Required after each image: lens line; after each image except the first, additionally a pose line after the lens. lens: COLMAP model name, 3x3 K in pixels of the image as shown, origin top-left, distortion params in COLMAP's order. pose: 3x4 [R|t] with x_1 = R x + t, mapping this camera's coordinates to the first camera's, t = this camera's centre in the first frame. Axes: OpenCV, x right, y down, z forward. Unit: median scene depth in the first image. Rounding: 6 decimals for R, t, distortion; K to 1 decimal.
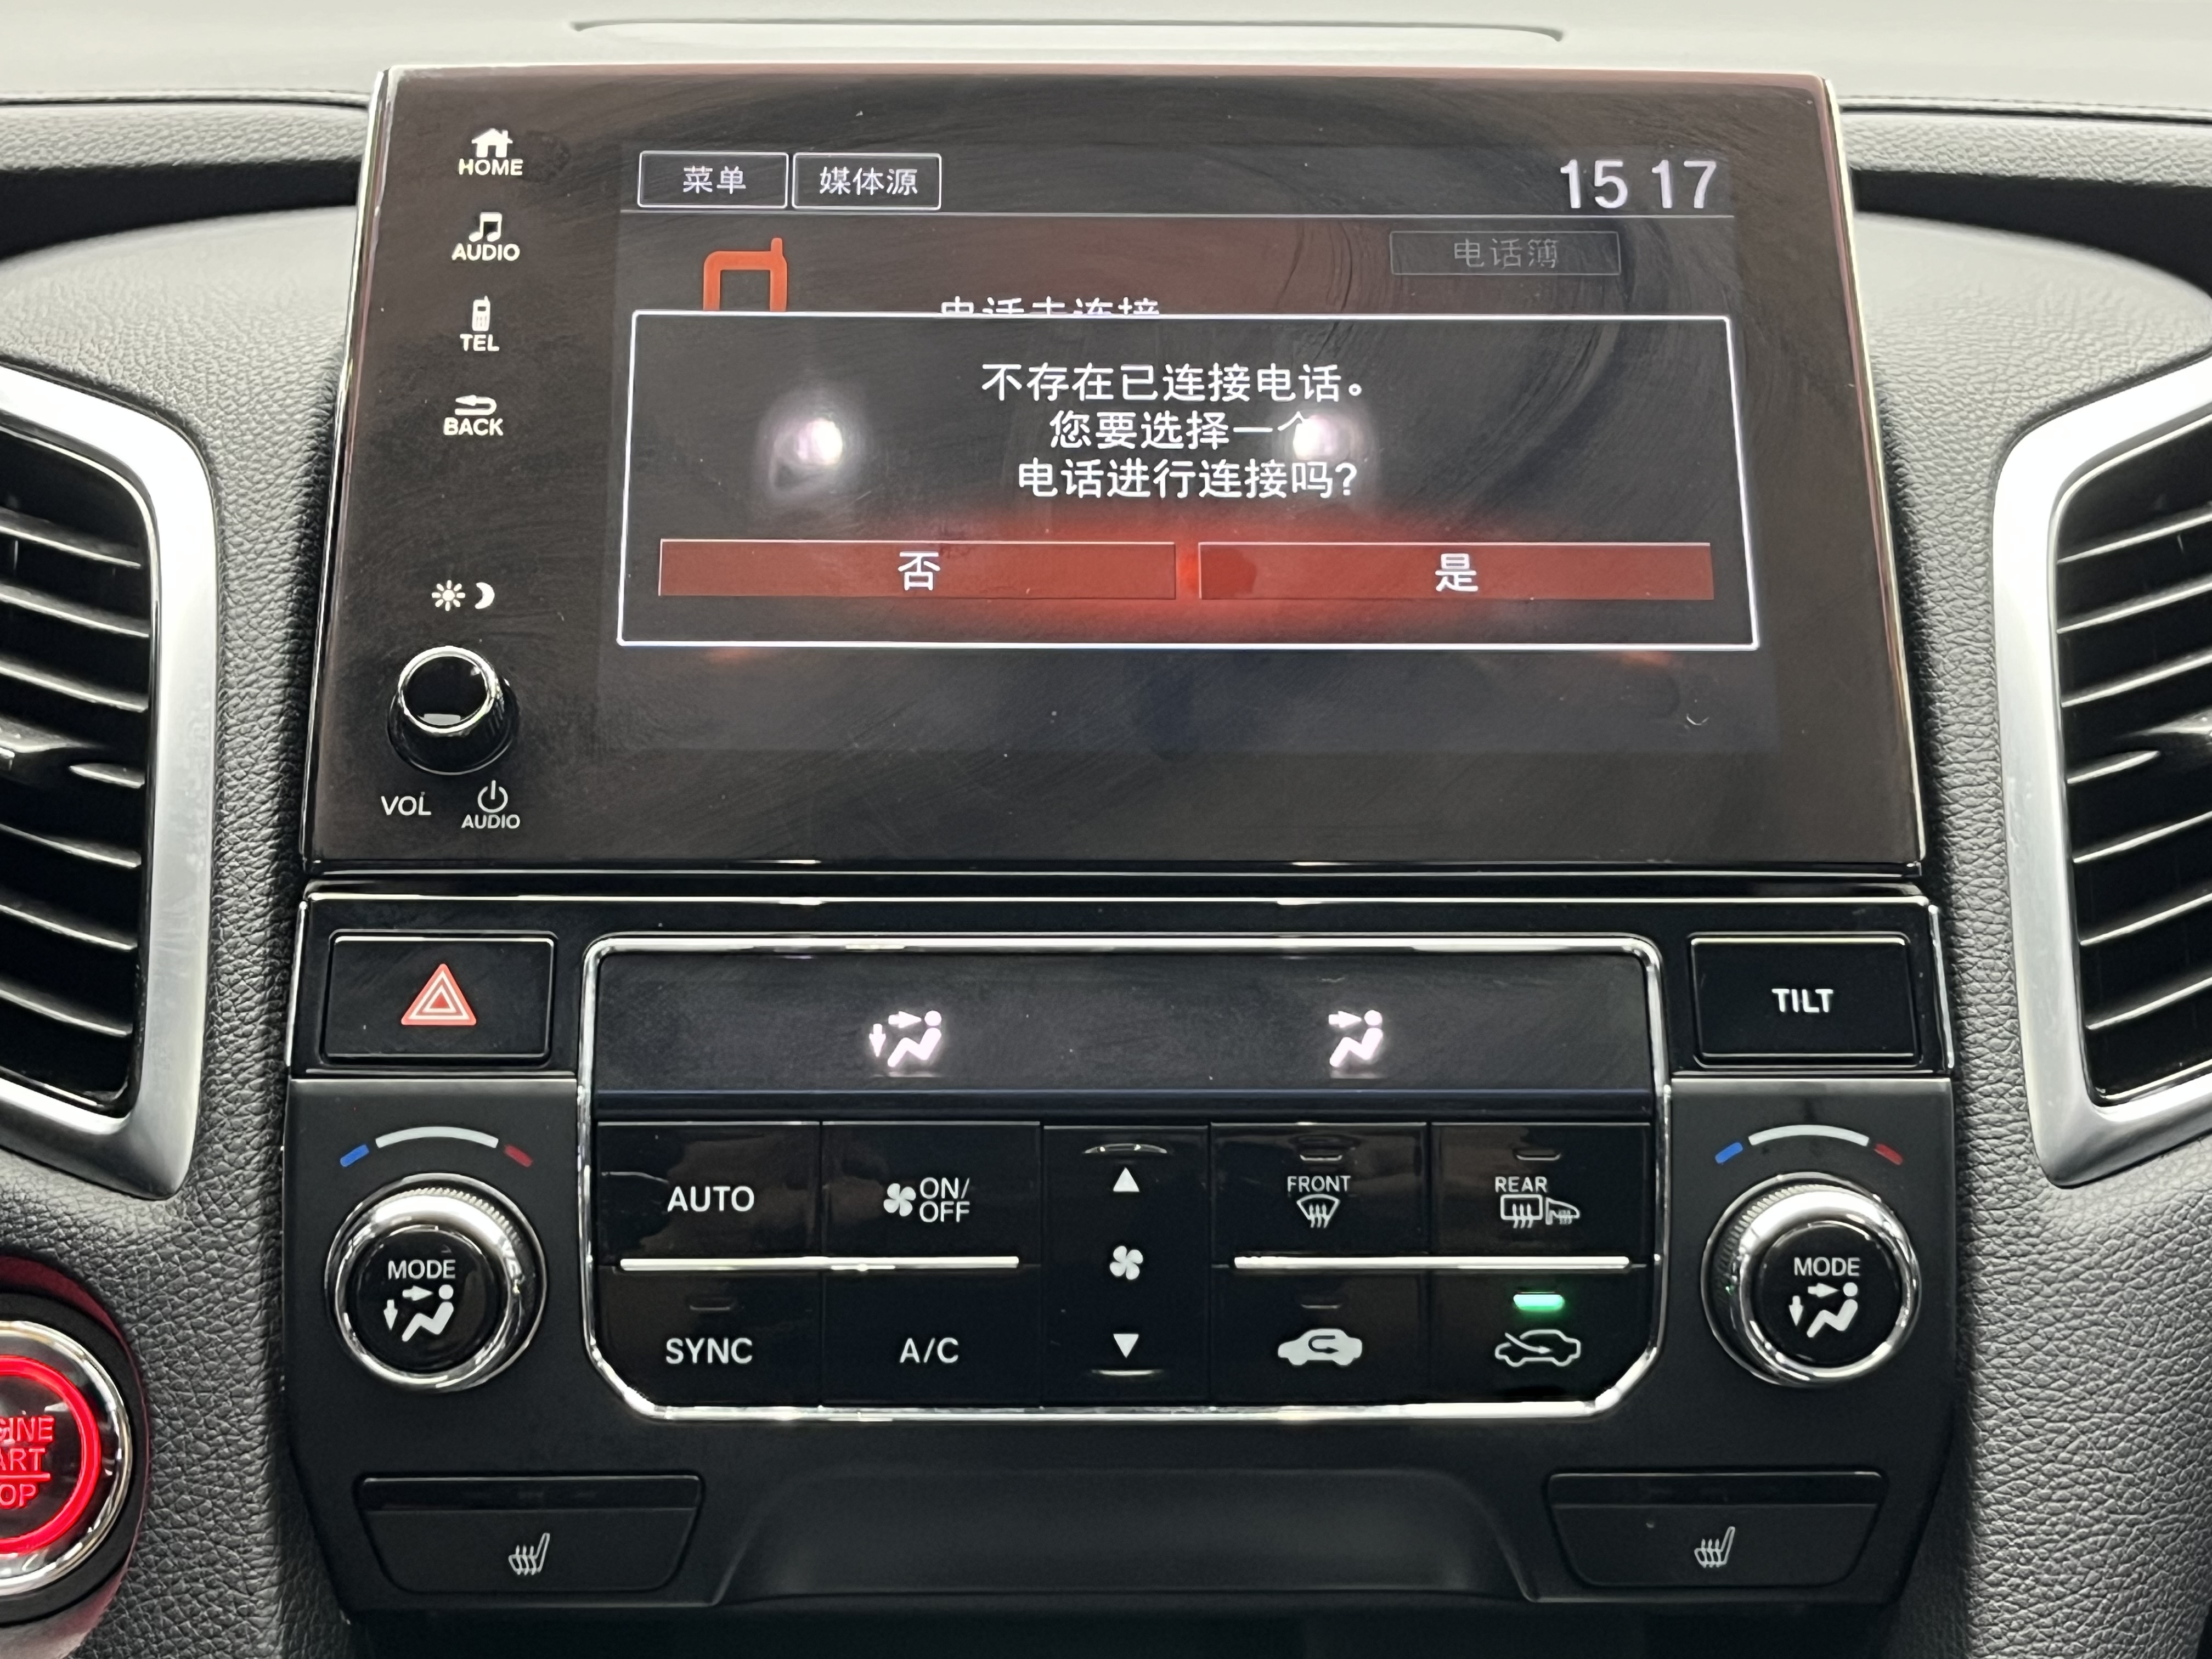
lens RADIAL K [[3453.3, 0, 1101.7], [0, 3453.3, 792.0], [0, 0, 1]] dist [0.125201, 0.000000]
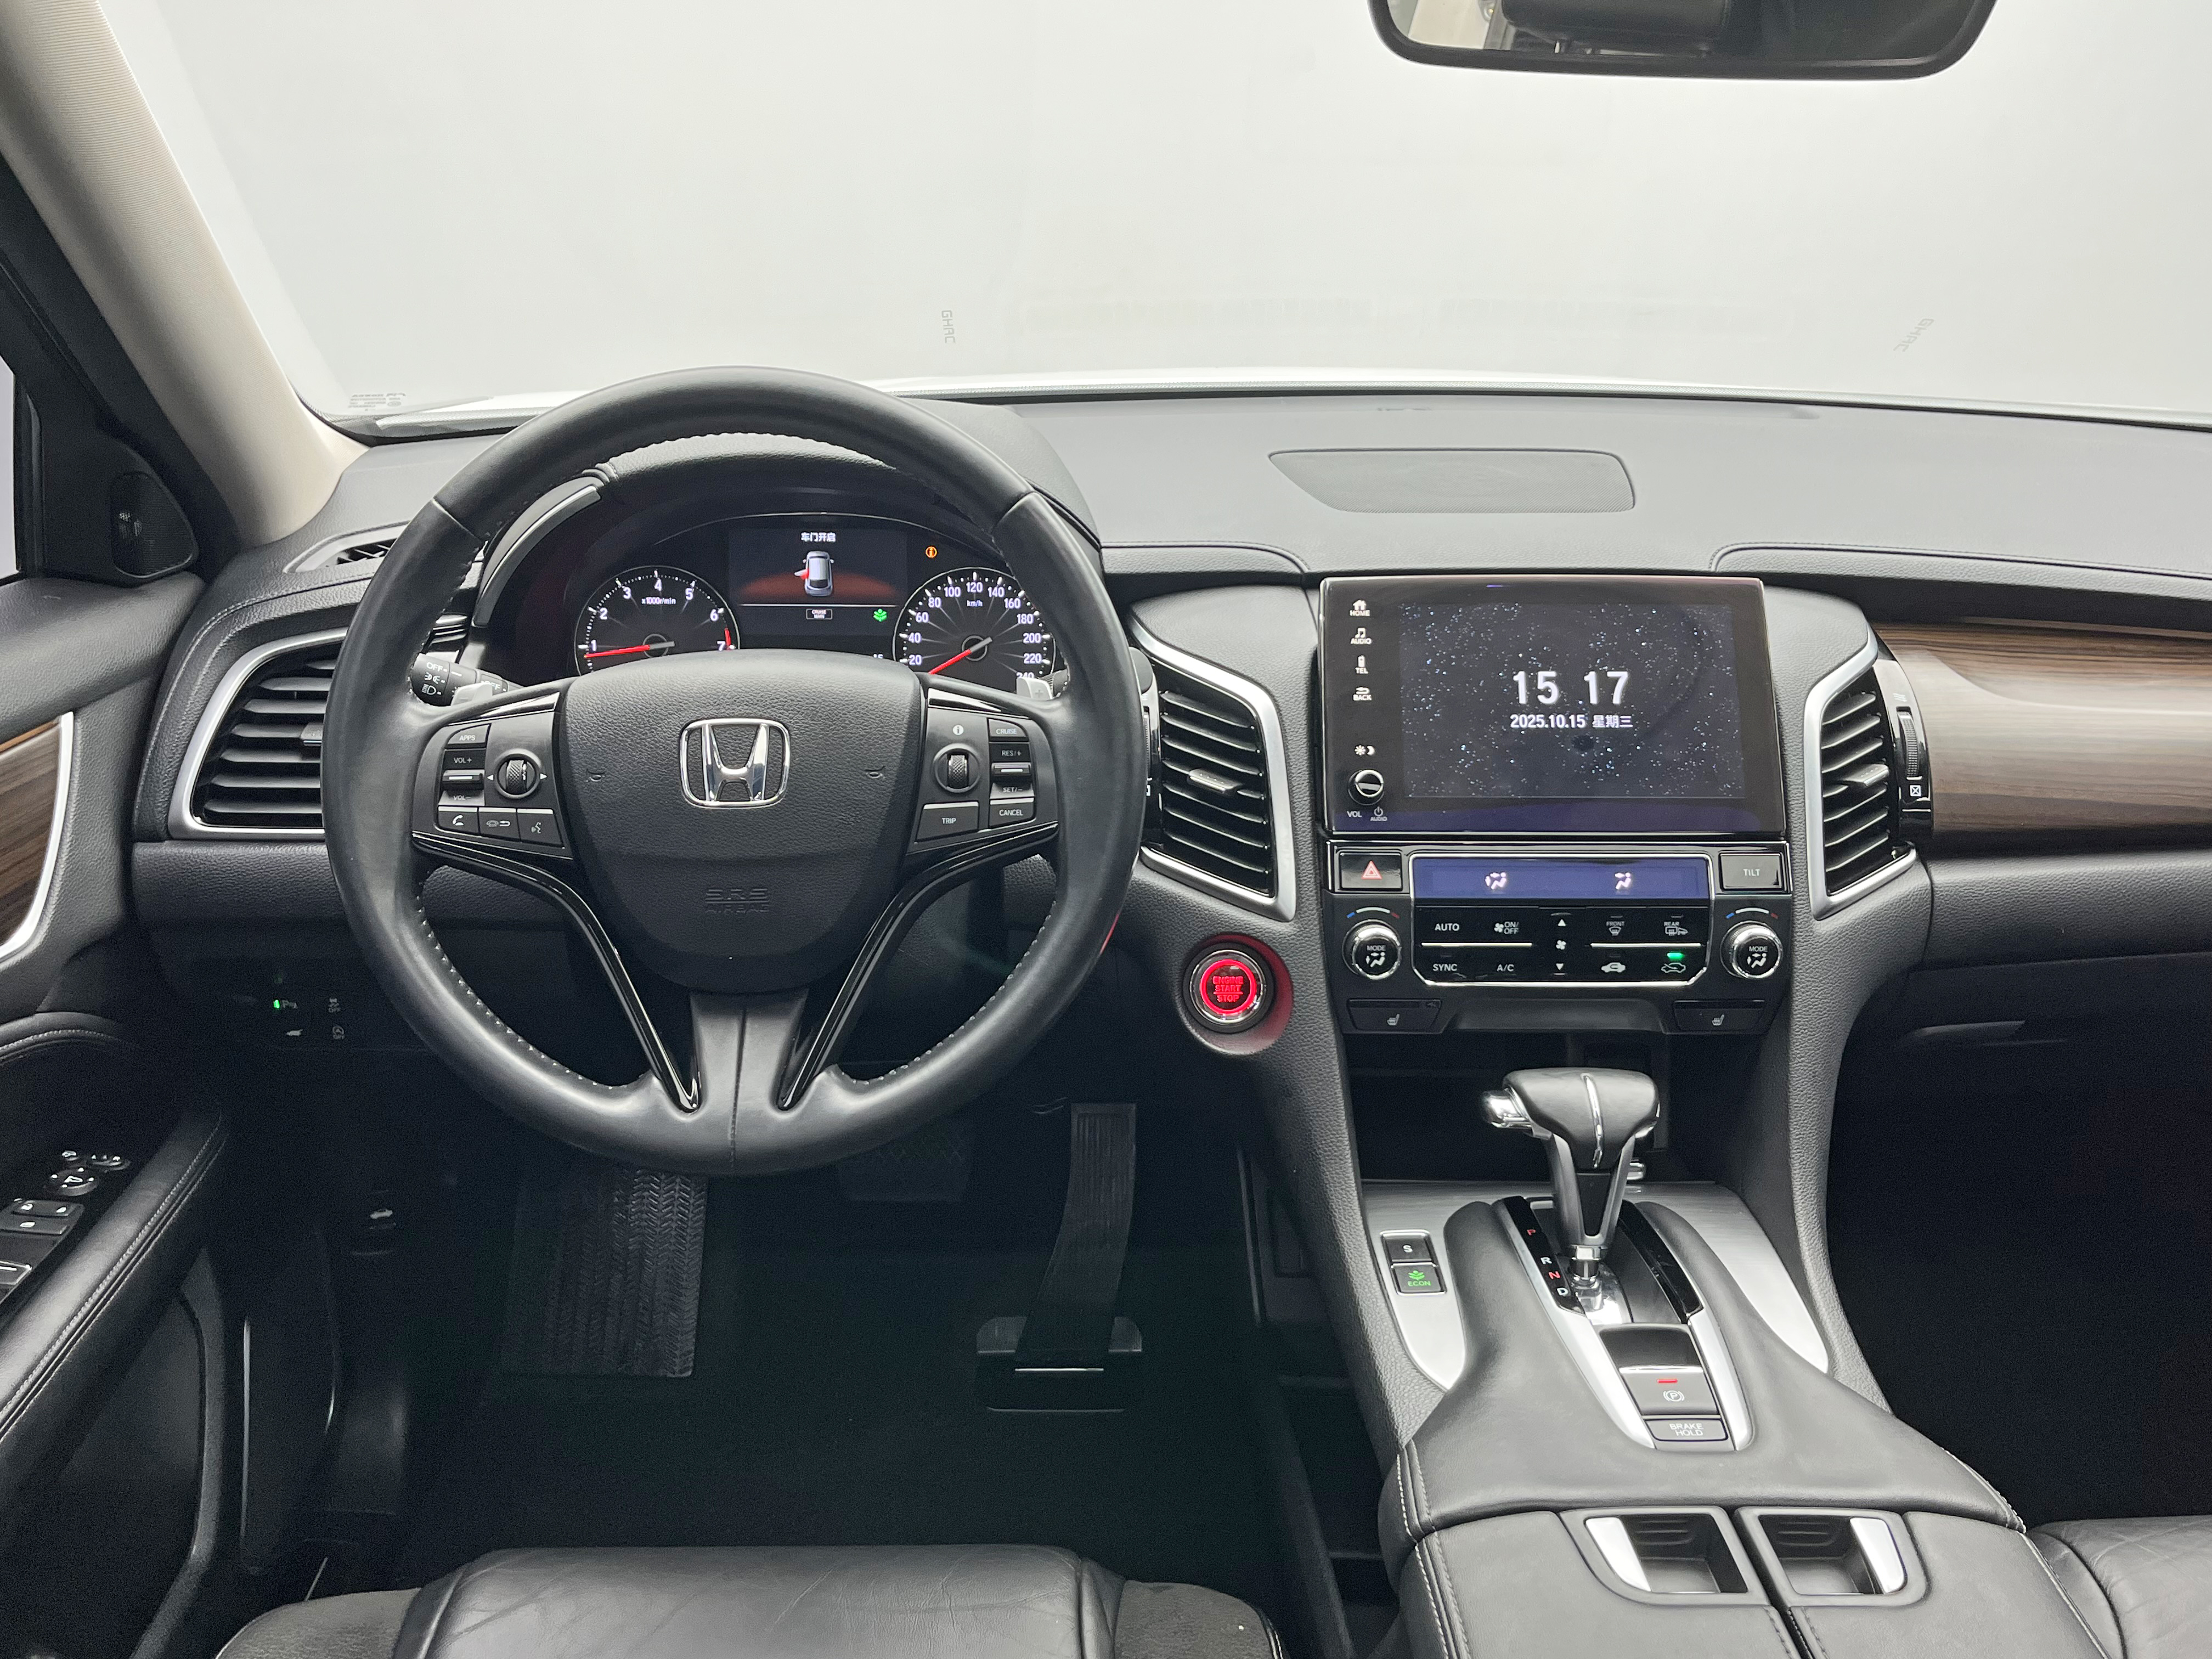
lens RADIAL K [[1943.7, 0, 1106.8], [0, 1943.7, 816.9], [0, 0, 1]] dist [0.068162, -0.111467]
pose [[0.999982, 0.005759, -0.001641, -0.451355], [-0.005402, 0.985761, 0.168068, -0.325799], [0.002585, -0.168056, 0.985774, -0.958701]]
